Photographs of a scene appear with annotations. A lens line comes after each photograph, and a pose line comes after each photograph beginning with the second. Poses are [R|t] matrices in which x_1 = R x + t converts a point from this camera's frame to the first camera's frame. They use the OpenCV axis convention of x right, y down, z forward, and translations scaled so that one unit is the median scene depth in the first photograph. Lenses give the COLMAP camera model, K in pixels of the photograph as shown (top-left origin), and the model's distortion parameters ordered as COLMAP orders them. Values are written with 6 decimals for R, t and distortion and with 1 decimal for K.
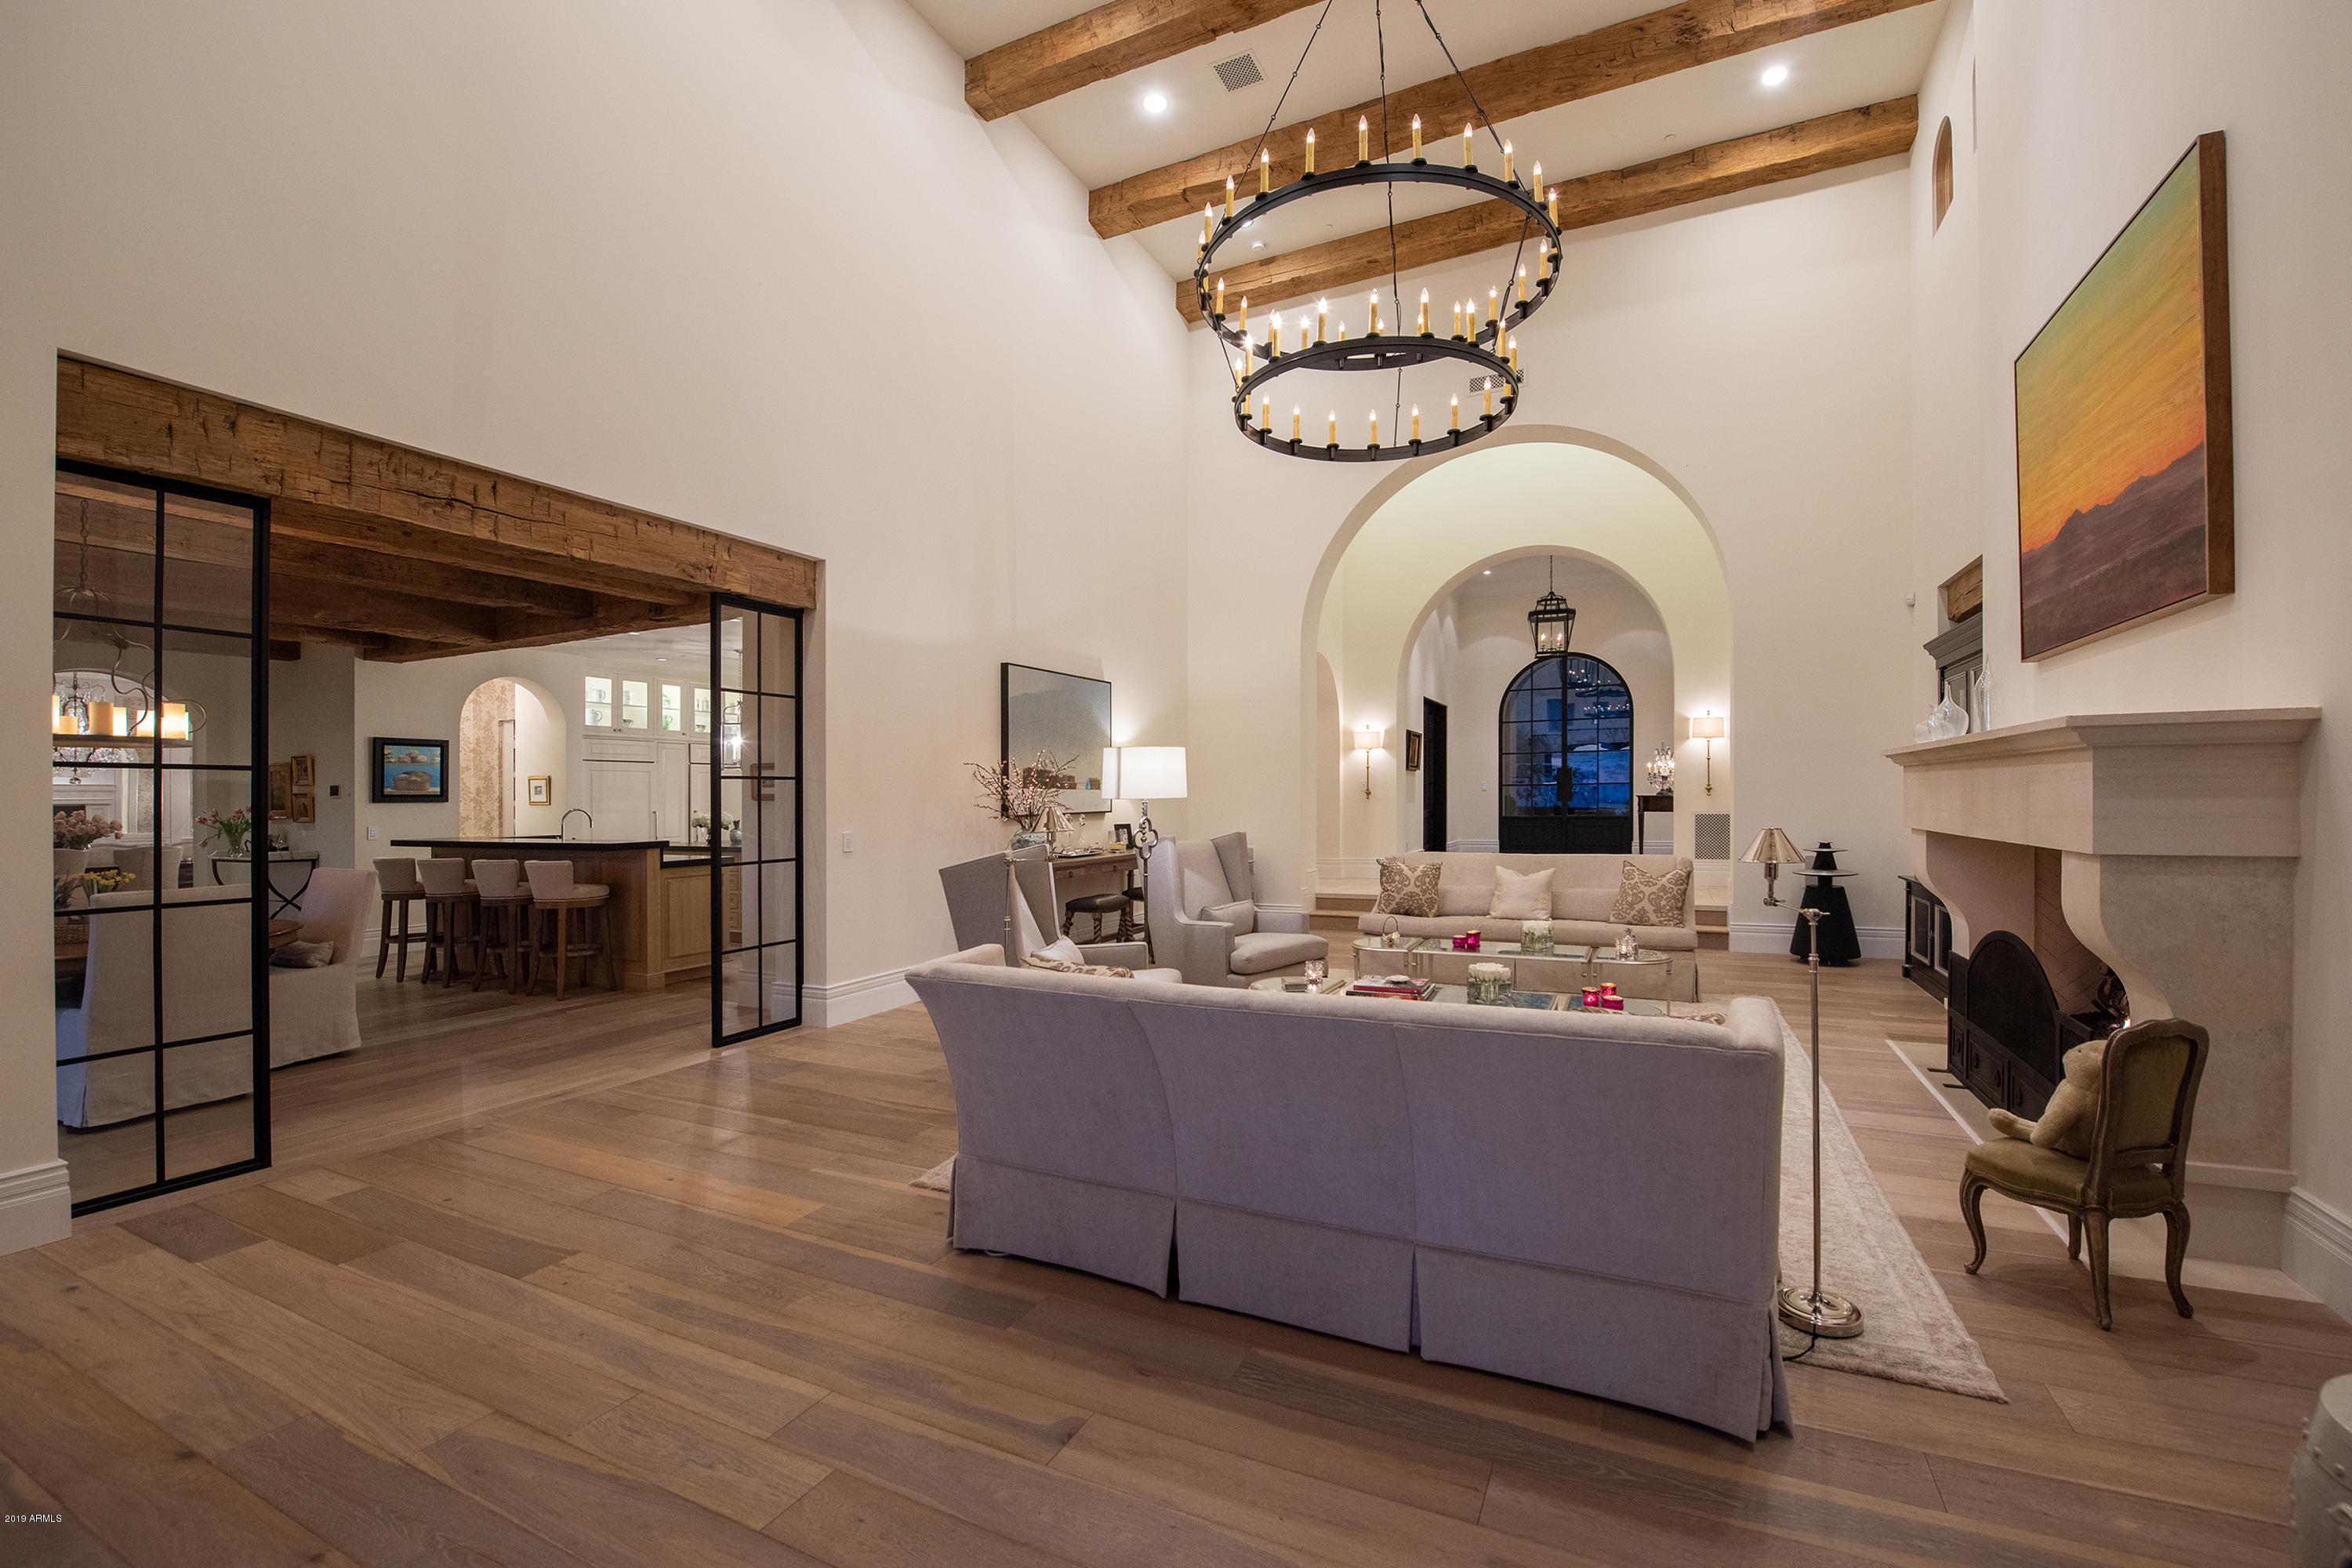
lens RADIAL K [[956.9, 0, 1190.6], [0, 956.9, 785.3], [0, 0, 1]] dist [0.003790, -0.001287]
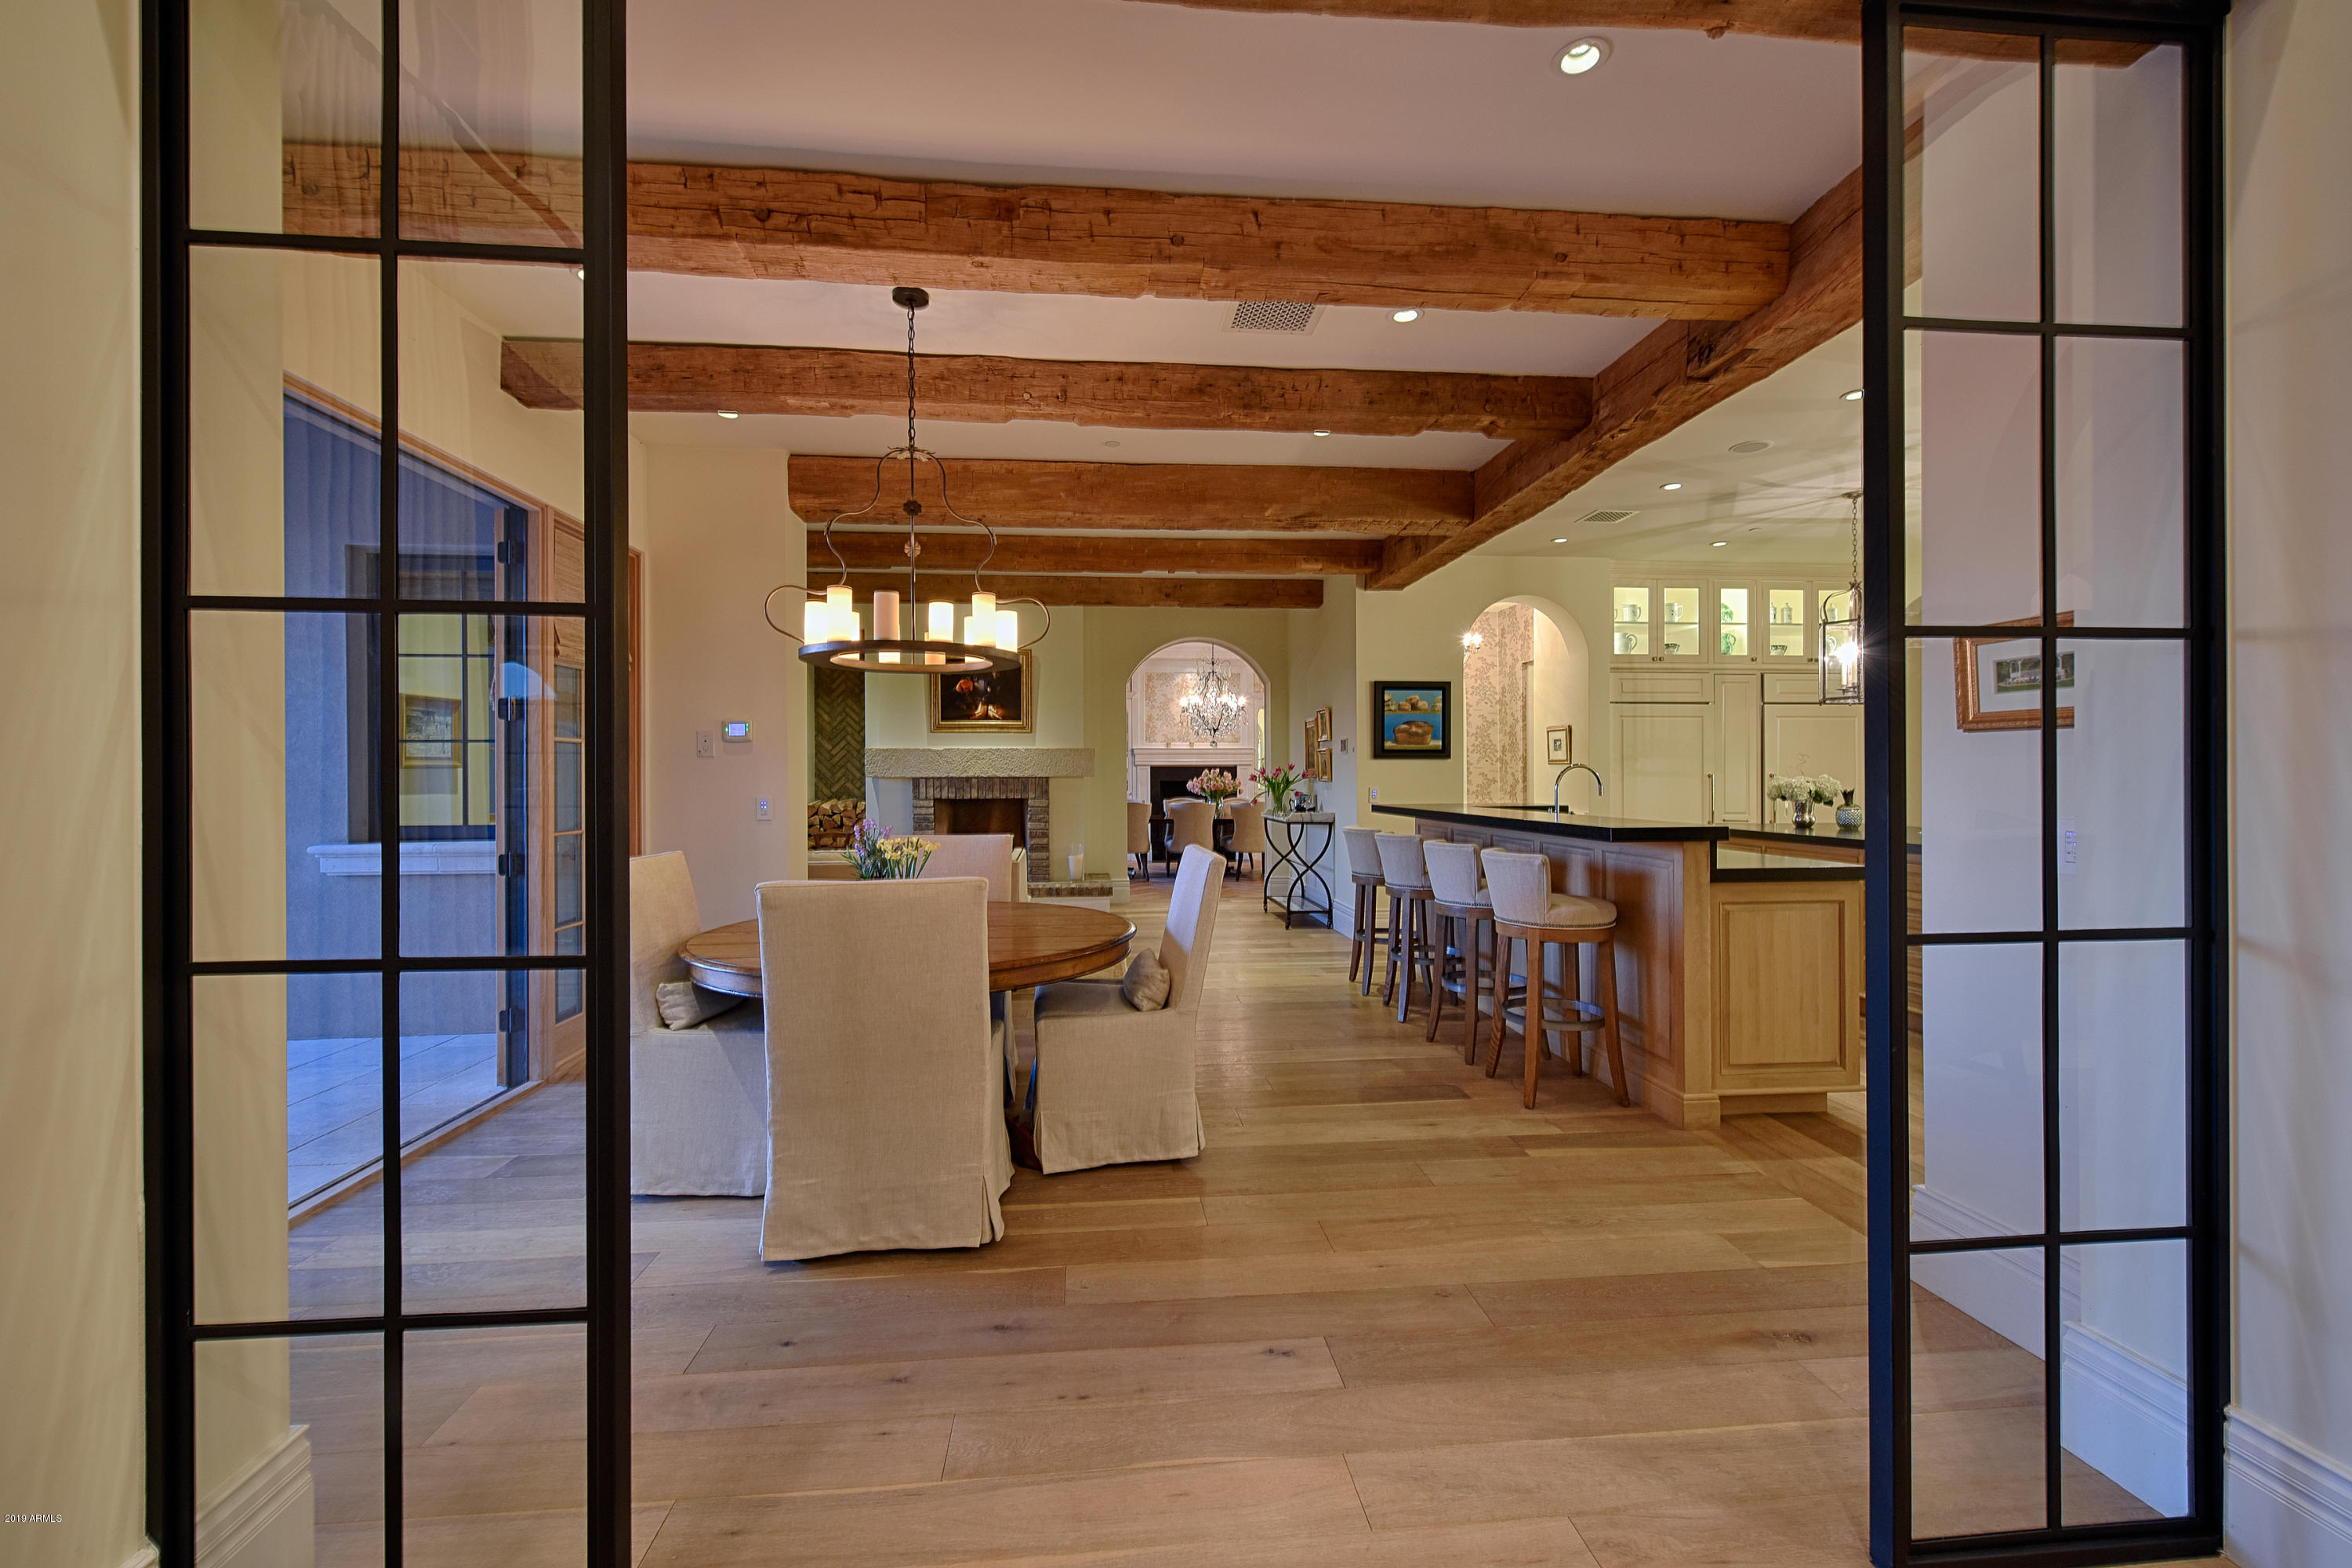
lens RADIAL K [[956.9, 0, 1184.2], [0, 956.9, 770.1], [0, 0, 1]] dist [0.003790, -0.001287]
pose [[0.524552, 0.007384, -0.851347, -0.207049], [0.005504, 0.999912, 0.012064, 0.015777], [0.851361, -0.011014, 0.524465, 0.383399]]
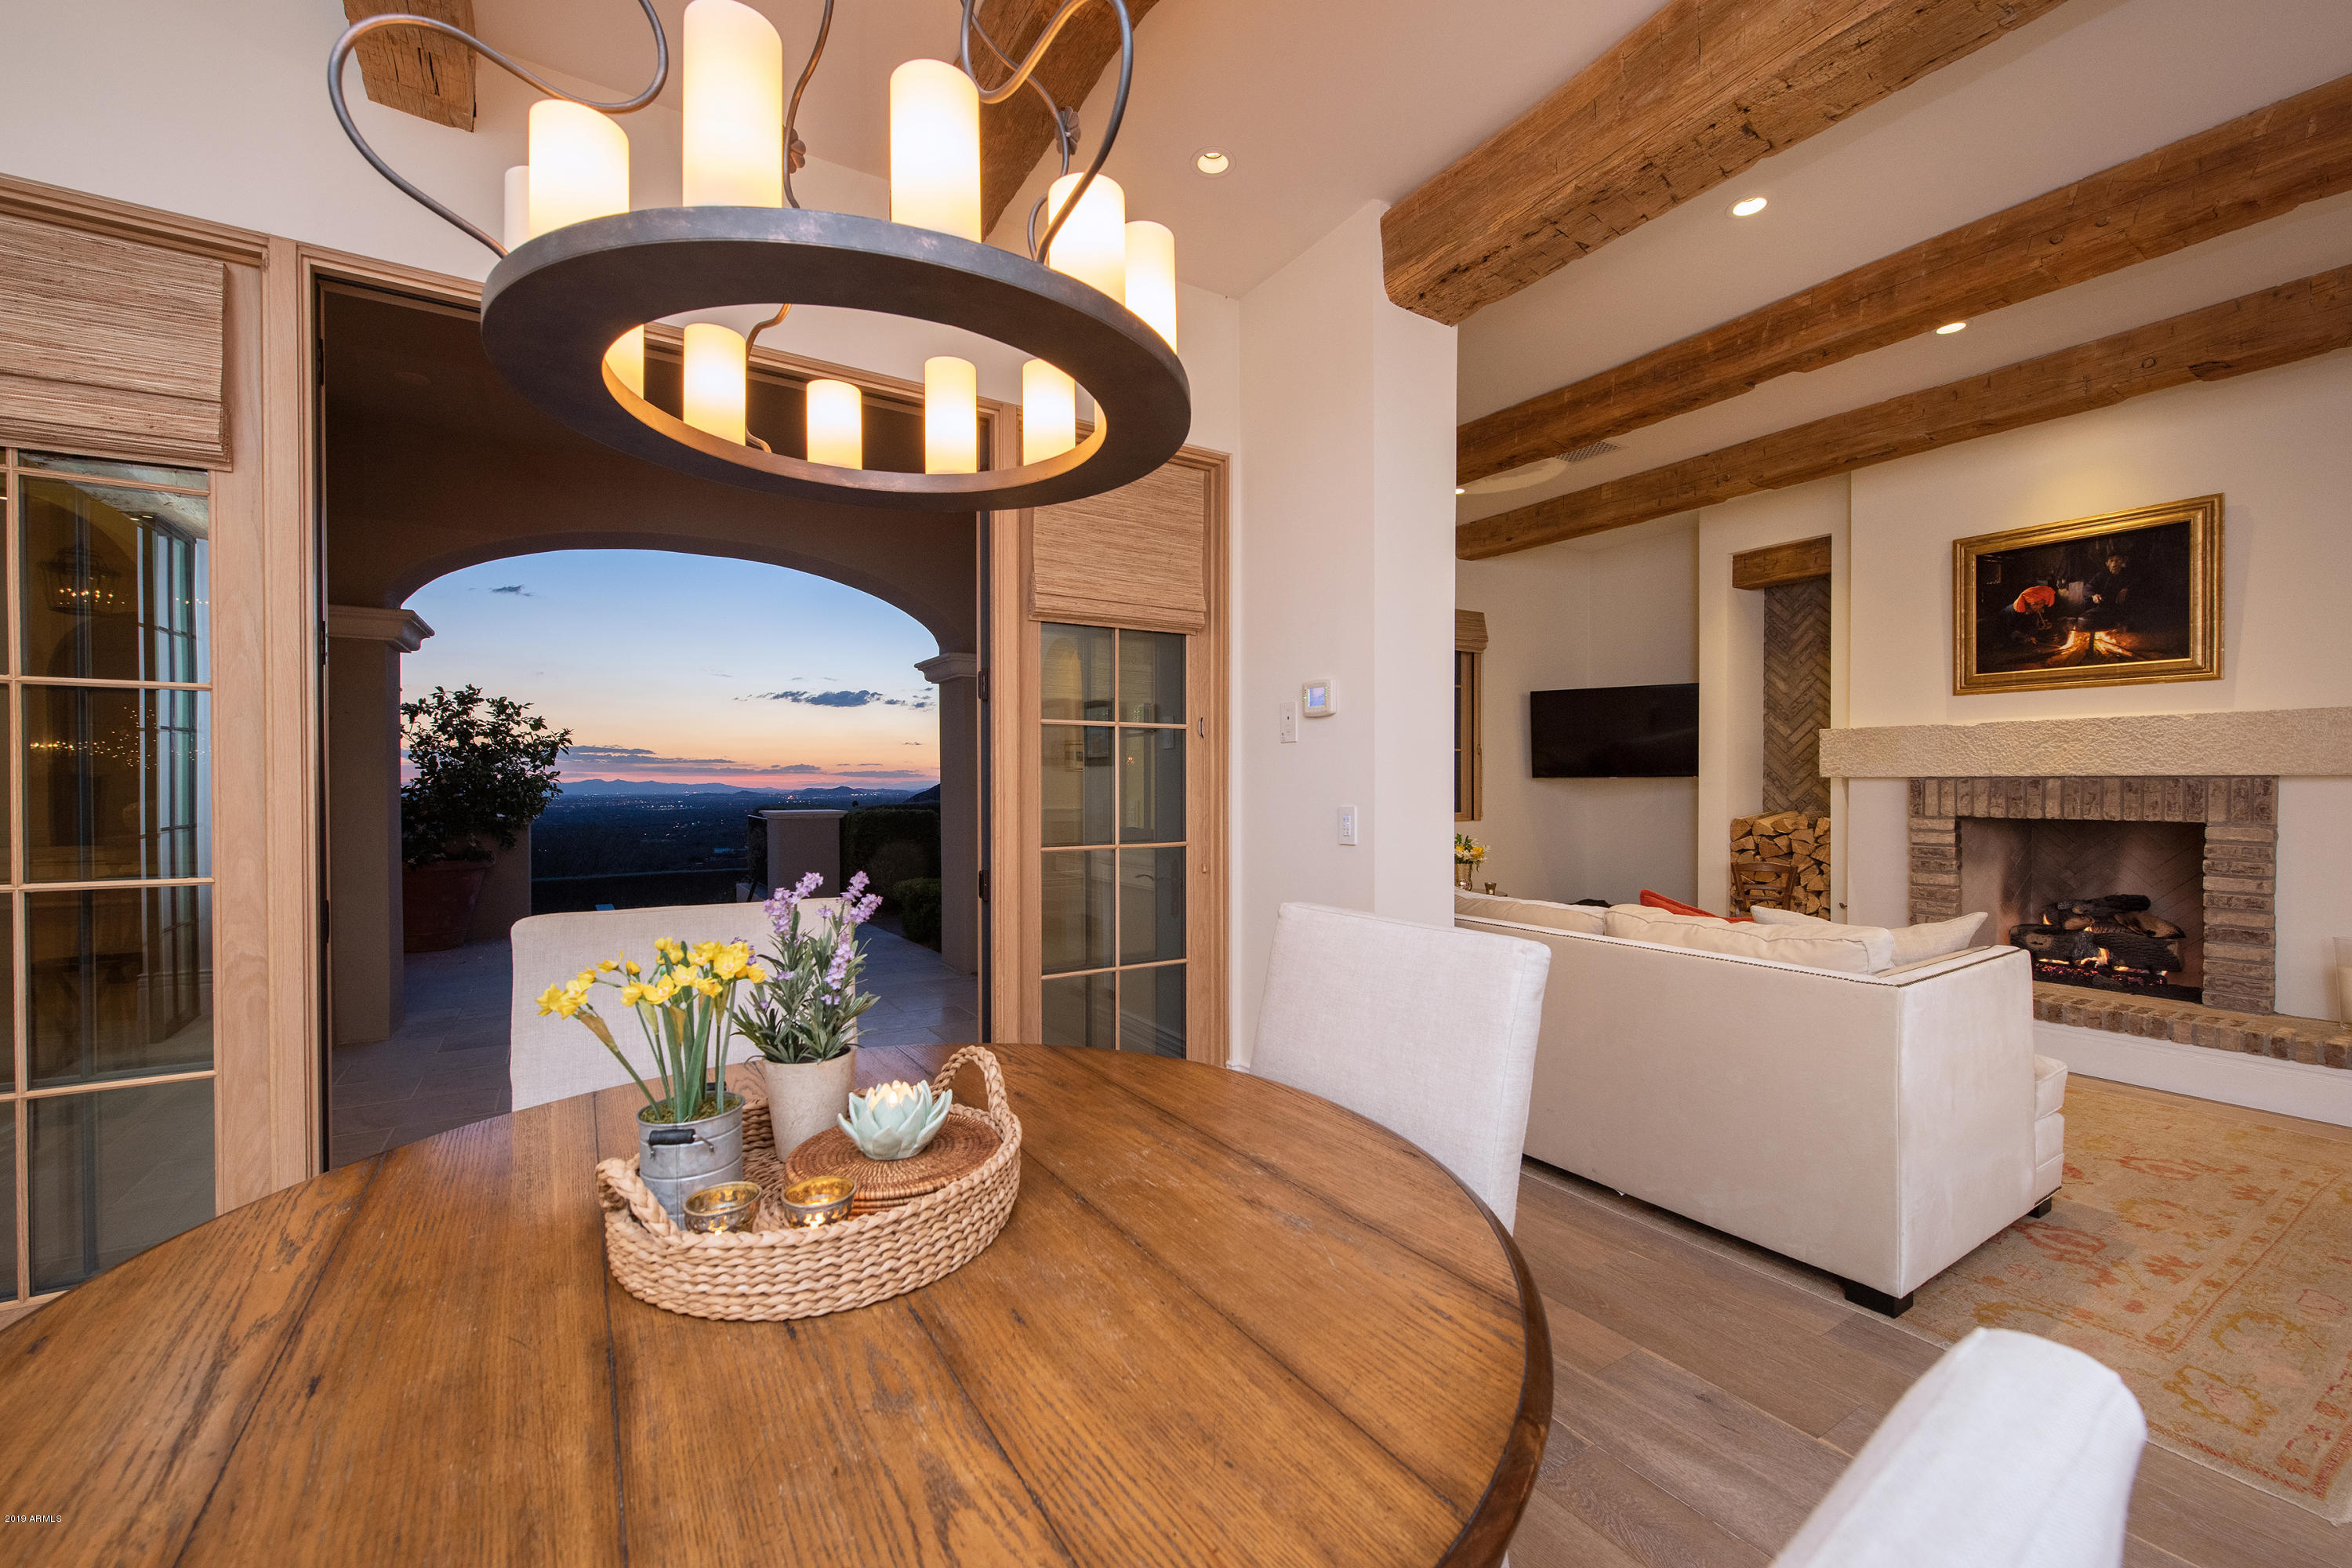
lens RADIAL K [[954.7, 0, 1171.8], [0, 954.7, 793.9], [0, 0, 1]] dist [0.000037, -0.000732]
pose [[-0.530025, 0.025851, -0.847588, -0.462608], [0.018586, 0.999649, 0.018866, 0.023561], [0.847779, -0.005753, -0.530319, 0.566095]]
